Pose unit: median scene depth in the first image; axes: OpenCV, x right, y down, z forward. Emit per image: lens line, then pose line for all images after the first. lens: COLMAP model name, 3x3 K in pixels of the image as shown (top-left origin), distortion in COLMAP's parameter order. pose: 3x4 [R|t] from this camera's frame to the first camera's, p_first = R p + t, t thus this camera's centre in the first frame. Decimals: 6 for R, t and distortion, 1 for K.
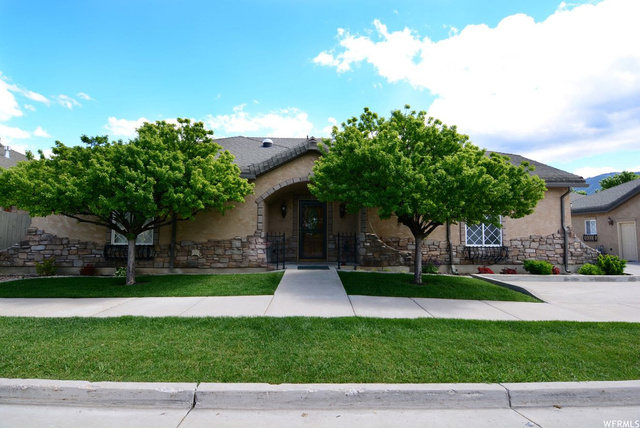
lens RADIAL K [[316.4, 0, 320.0], [0, 316.4, 214.0], [0, 0, 1]] dist [-0.012857, -0.000813]
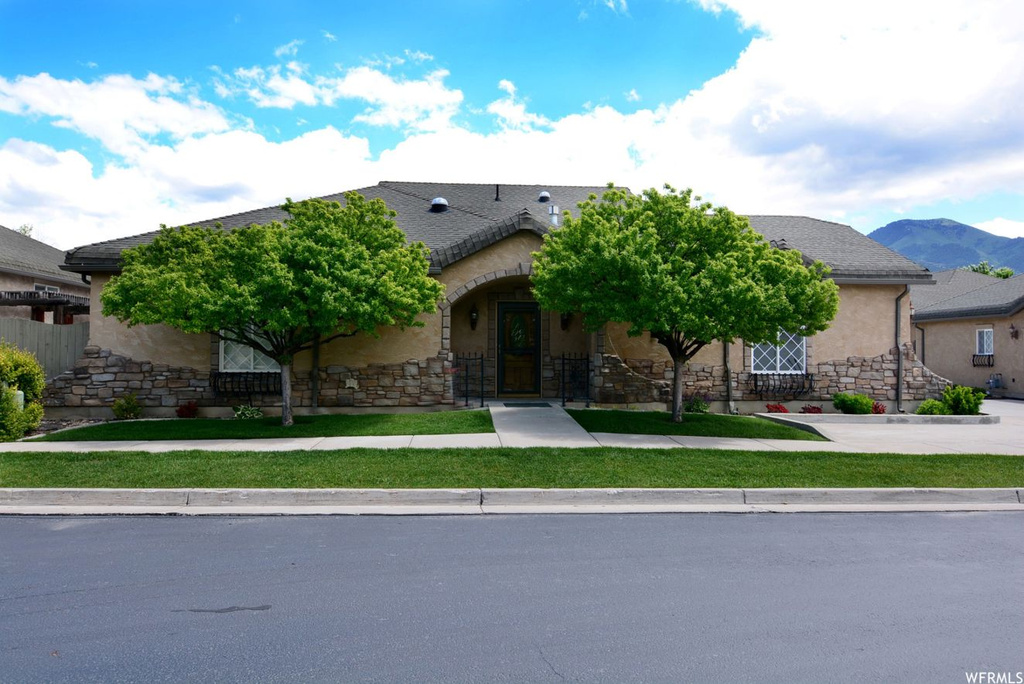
lens RADIAL K [[679.4, 0, 512.9], [0, 679.4, 358.8], [0, 0, 1]] dist [0.000808, 0.001376]
pose [[0.998962, -0.001383, 0.045530, -0.115047], [-0.001967, 0.997297, 0.073451, -0.035731], [-0.045509, -0.073464, 0.996259, -0.439992]]
